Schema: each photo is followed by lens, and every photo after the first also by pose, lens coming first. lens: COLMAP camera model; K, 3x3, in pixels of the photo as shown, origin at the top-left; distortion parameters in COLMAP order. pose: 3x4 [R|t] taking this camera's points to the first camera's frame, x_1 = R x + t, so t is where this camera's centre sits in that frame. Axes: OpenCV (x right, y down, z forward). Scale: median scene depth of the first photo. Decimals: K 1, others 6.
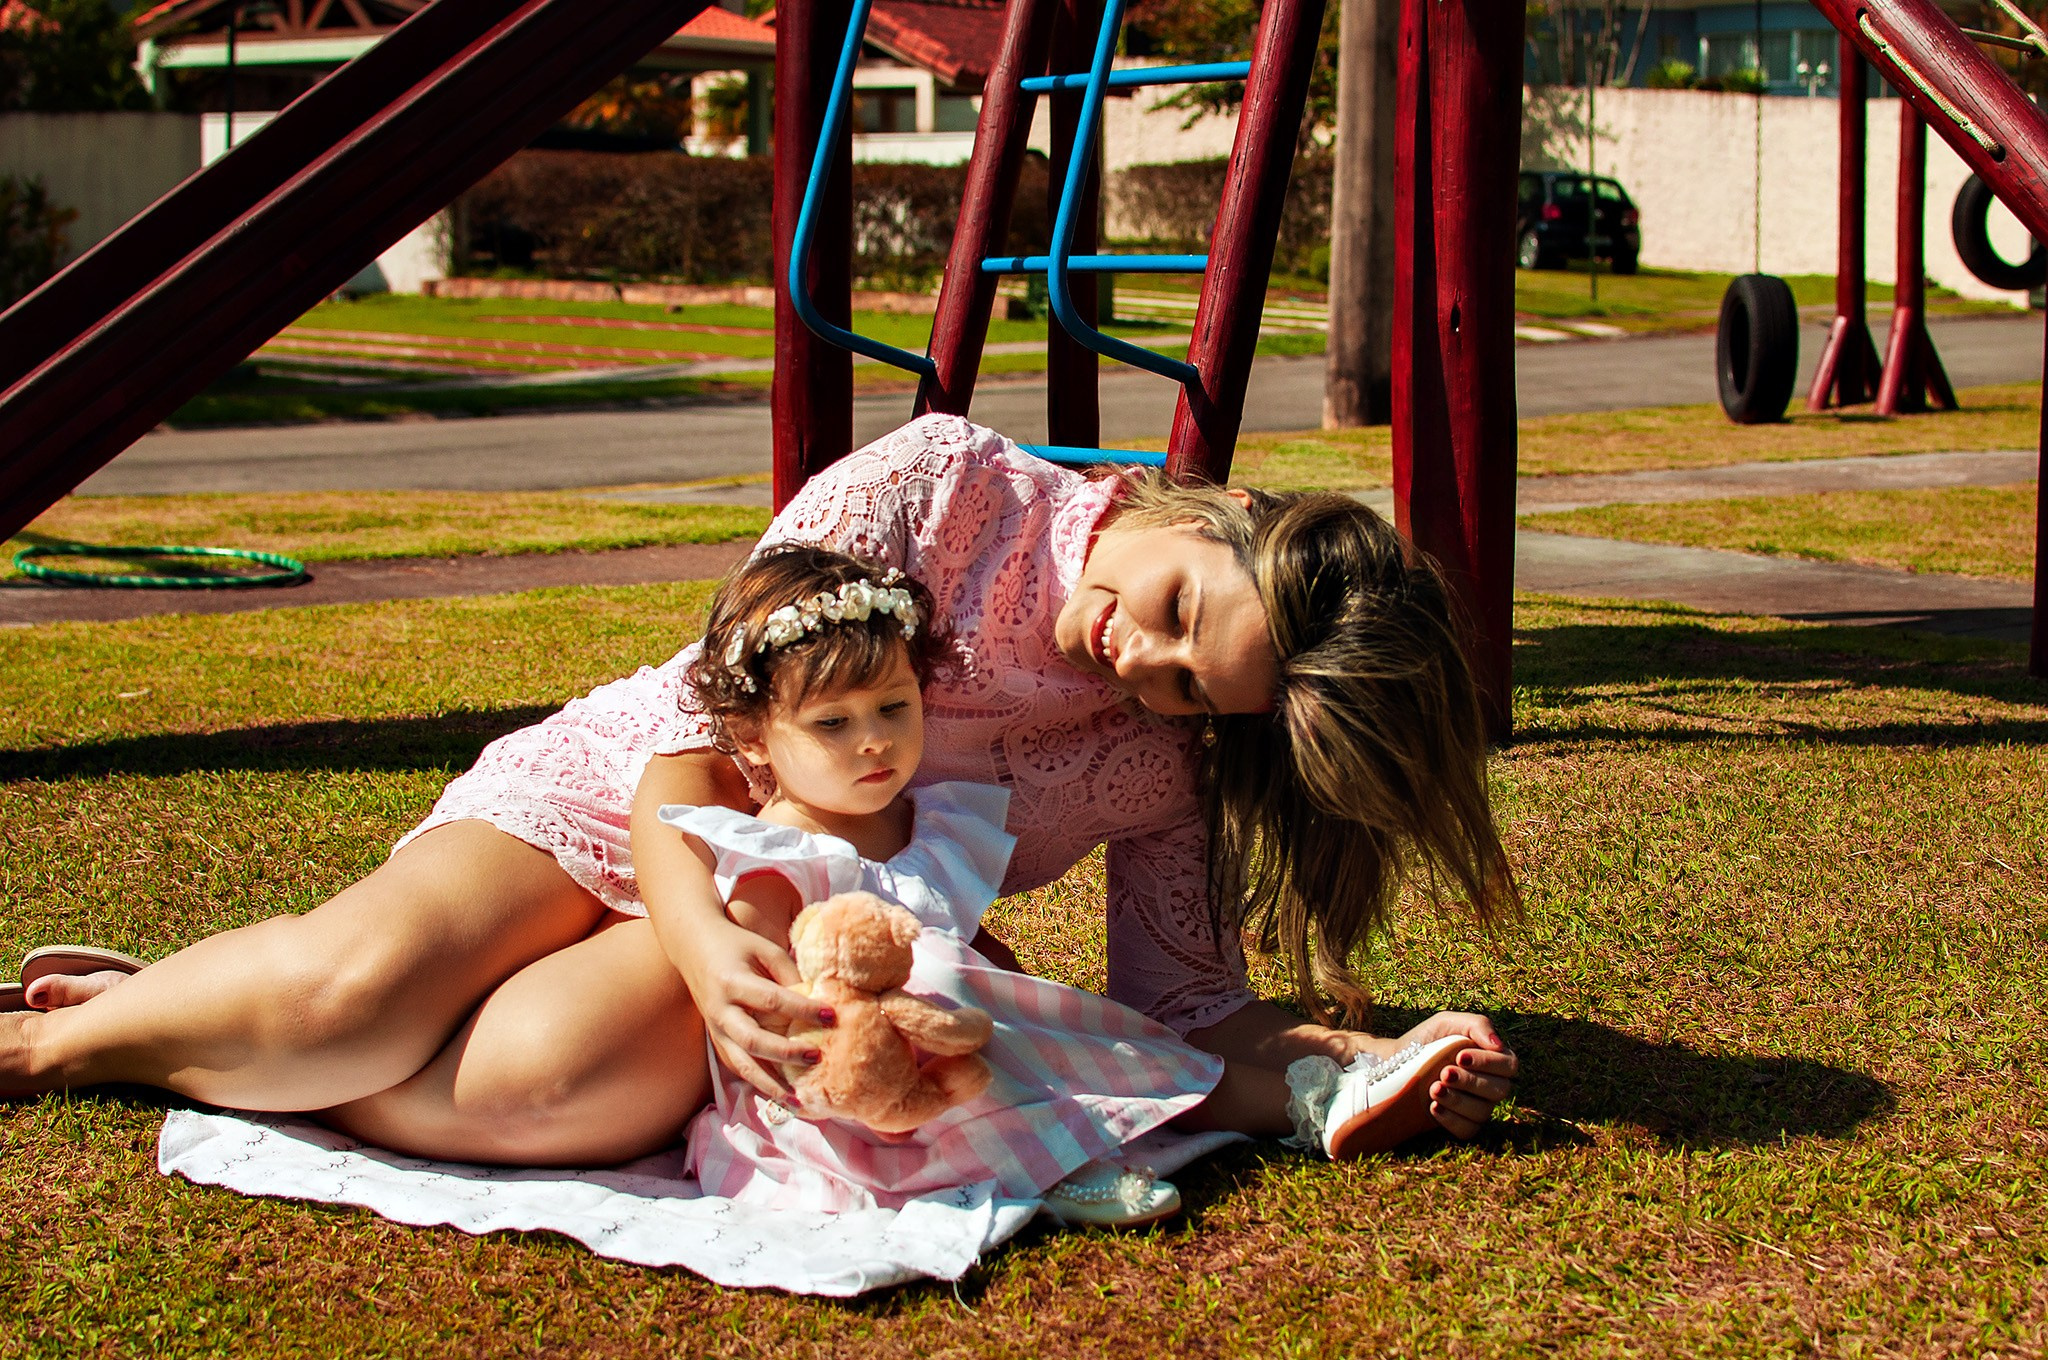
lens RADIAL K [[3660.5, 0, 1024.0], [0, 3660.5, 680.0], [0, 0, 1]] dist [-0.230194, 0.254036]
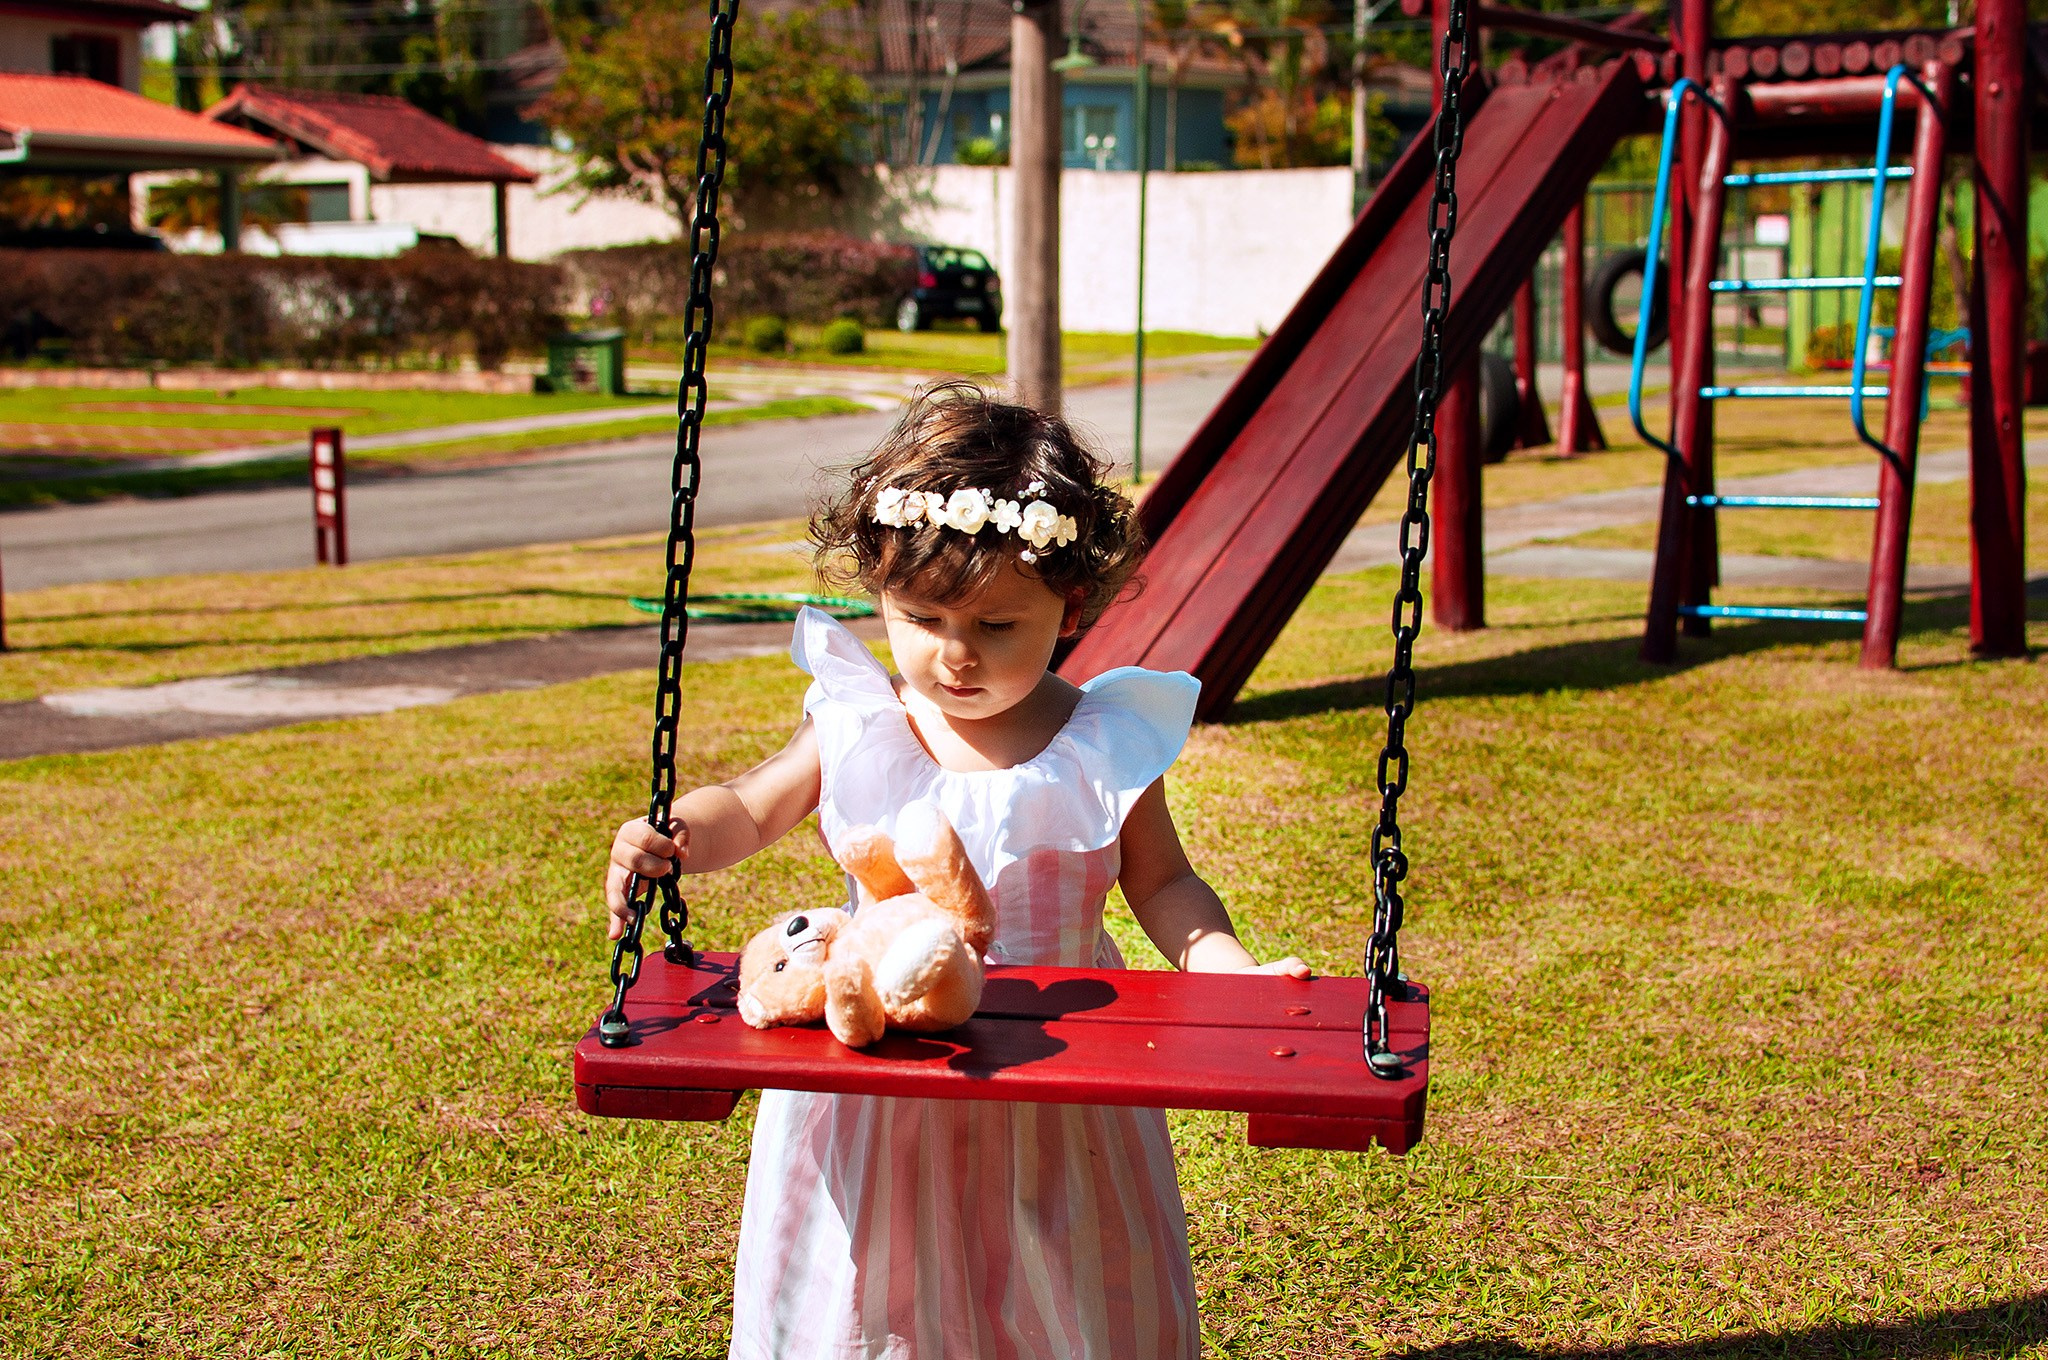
lens RADIAL K [[3660.5, 0, 1024.0], [0, 3660.5, 680.0], [0, 0, 1]] dist [-0.230194, 0.254036]
pose [[0.962463, -0.047567, 0.267212, -0.132624], [0.050909, 0.998688, -0.005589, 0.002221], [-0.266595, 0.018983, 0.963622, -0.092224]]
